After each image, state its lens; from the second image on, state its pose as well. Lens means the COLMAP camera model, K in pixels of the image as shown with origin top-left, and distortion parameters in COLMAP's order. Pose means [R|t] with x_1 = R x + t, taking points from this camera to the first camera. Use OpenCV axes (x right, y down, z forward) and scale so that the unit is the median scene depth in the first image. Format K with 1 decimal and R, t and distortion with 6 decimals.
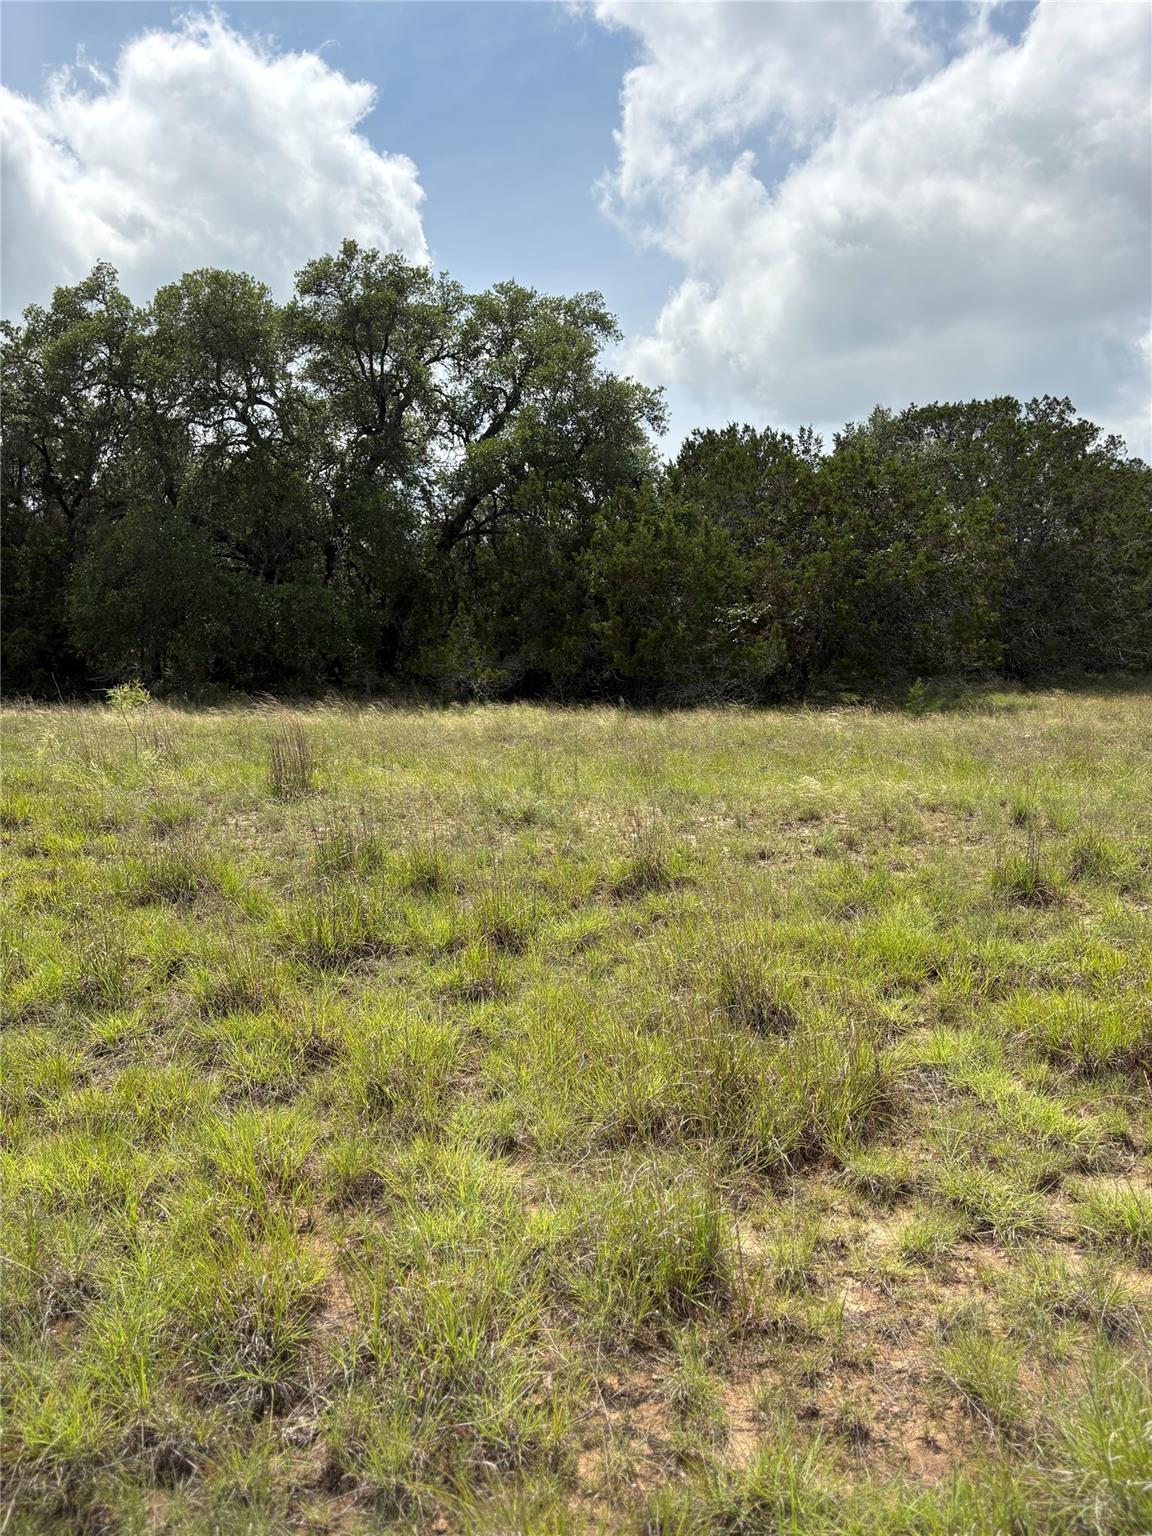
lens RADIAL K [[1151.0, 0, 572.6], [0, 1151.0, 770.6], [0, 0, 1]] dist [0.010972, 0.008020]
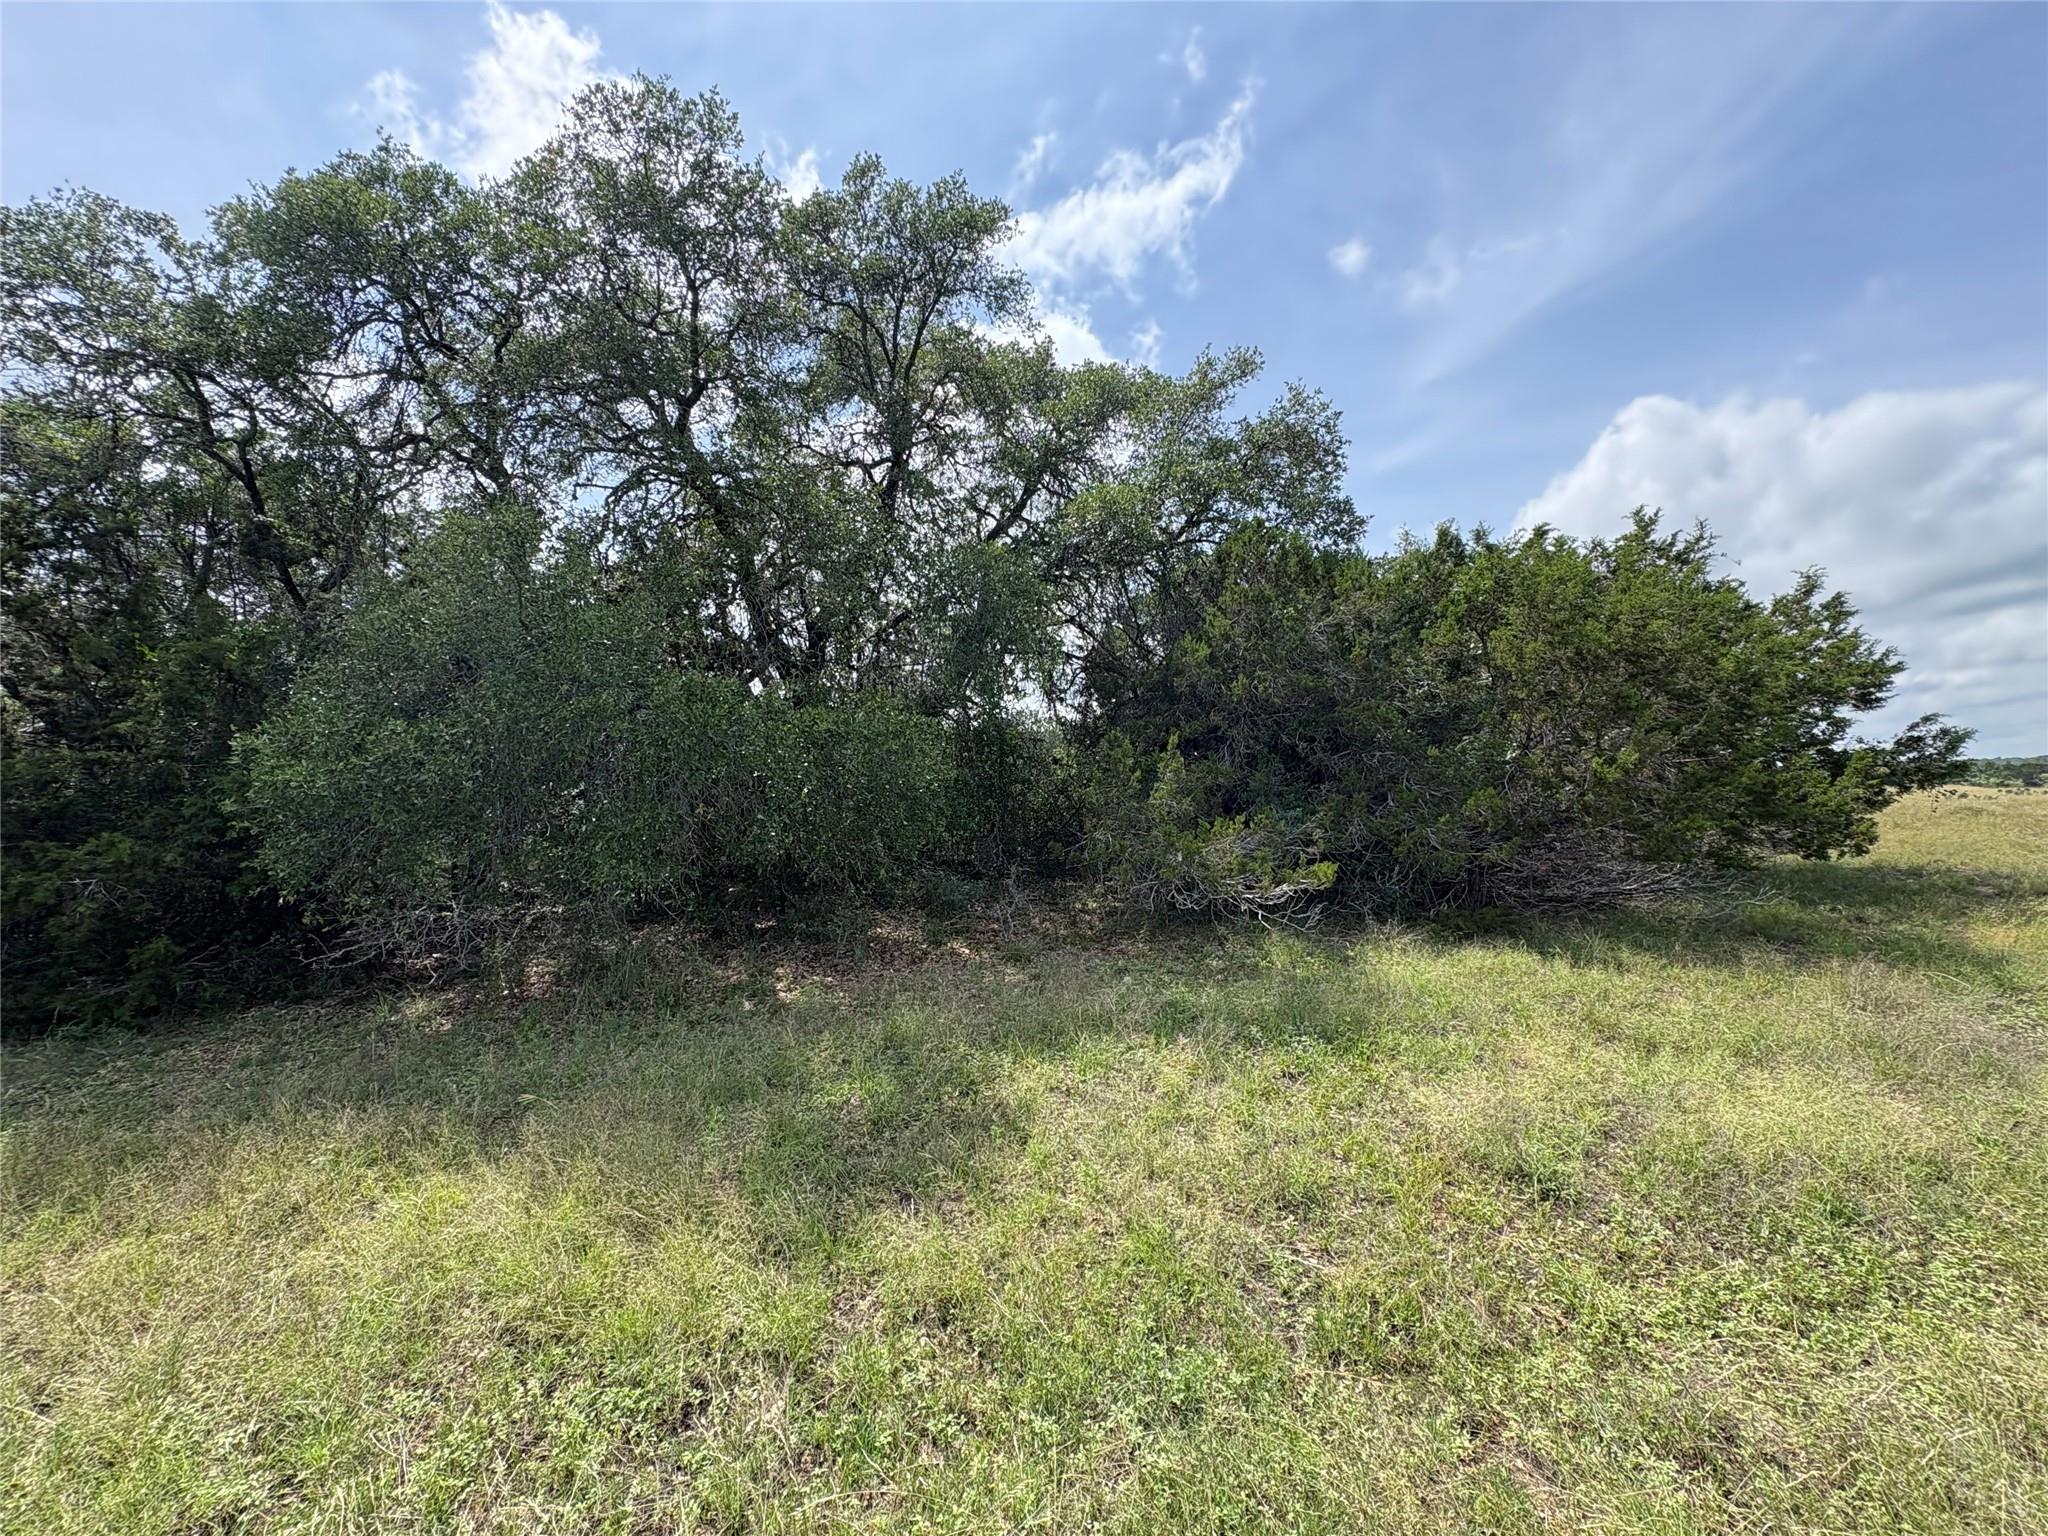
lens RADIAL K [[816.1, 0, 1023.9], [0, 816.1, 765.5], [0, 0, 1]] dist [0.003390, -0.000030]
pose [[0.970350, -0.041352, 0.238141, -0.262508], [0.079919, 0.984731, -0.154651, -0.083223], [-0.228110, 0.169098, 0.958839, 0.700045]]
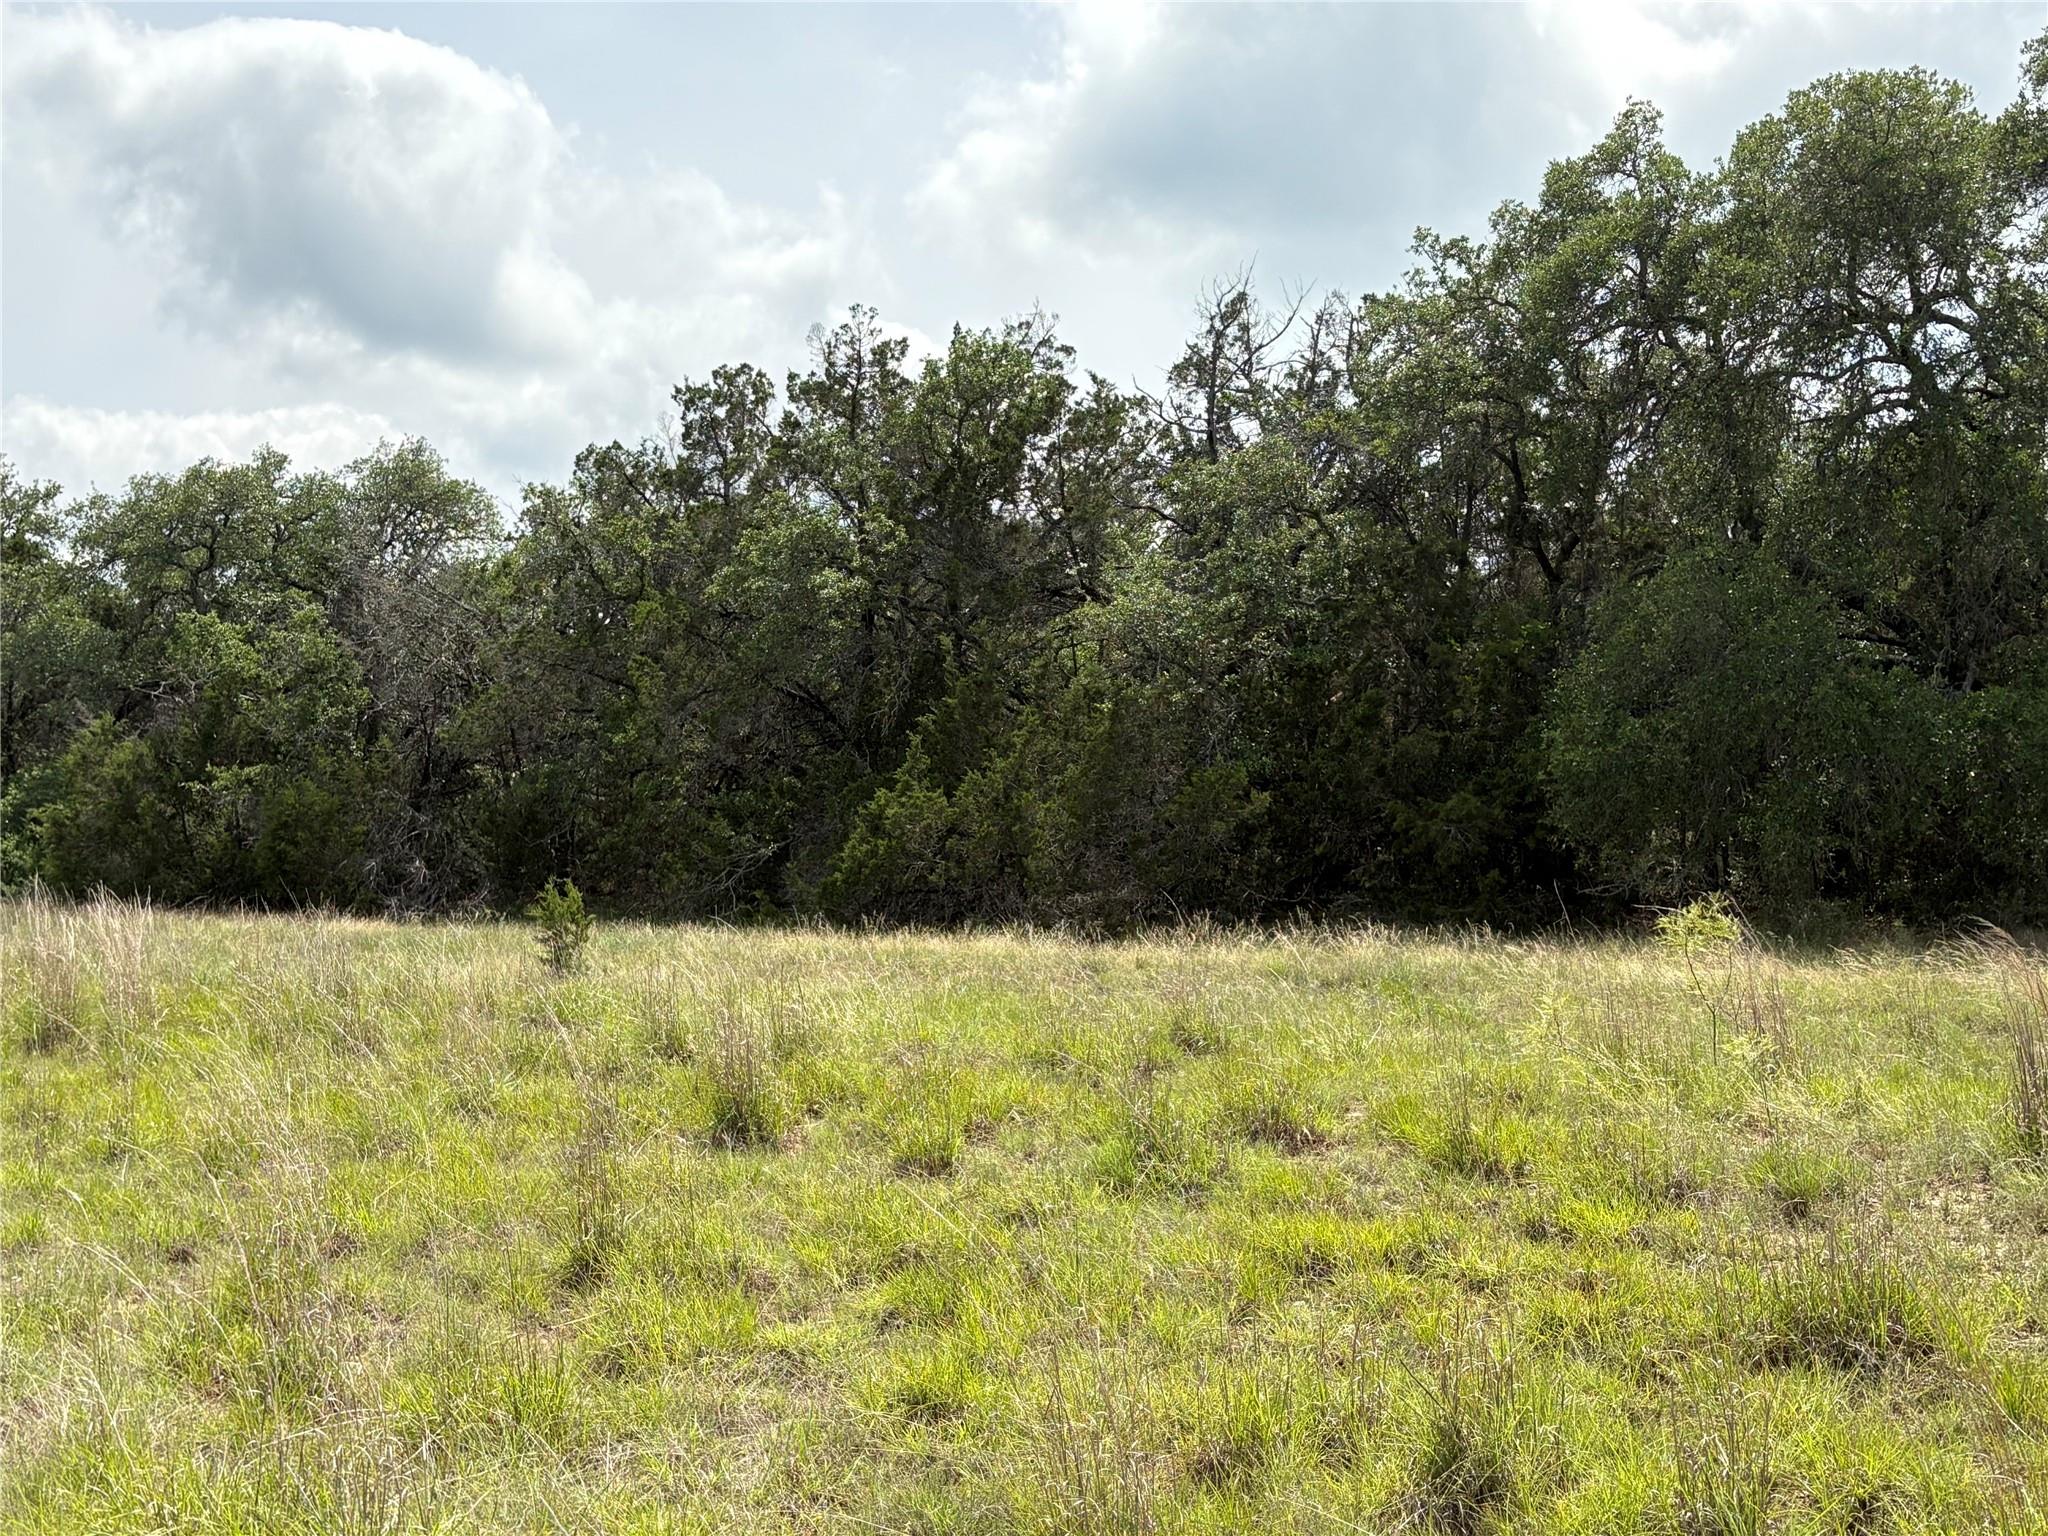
lens RADIAL K [[2368.3, 0, 1010.0], [0, 2368.3, 768.0], [0, 0, 1]] dist [0.103860, -0.304060]
pose [[0.818144, -0.024586, -0.574488, -0.020374], [-0.049998, 0.992260, -0.113670, -0.000638], [0.572836, 0.121722, 0.810582, -0.007147]]
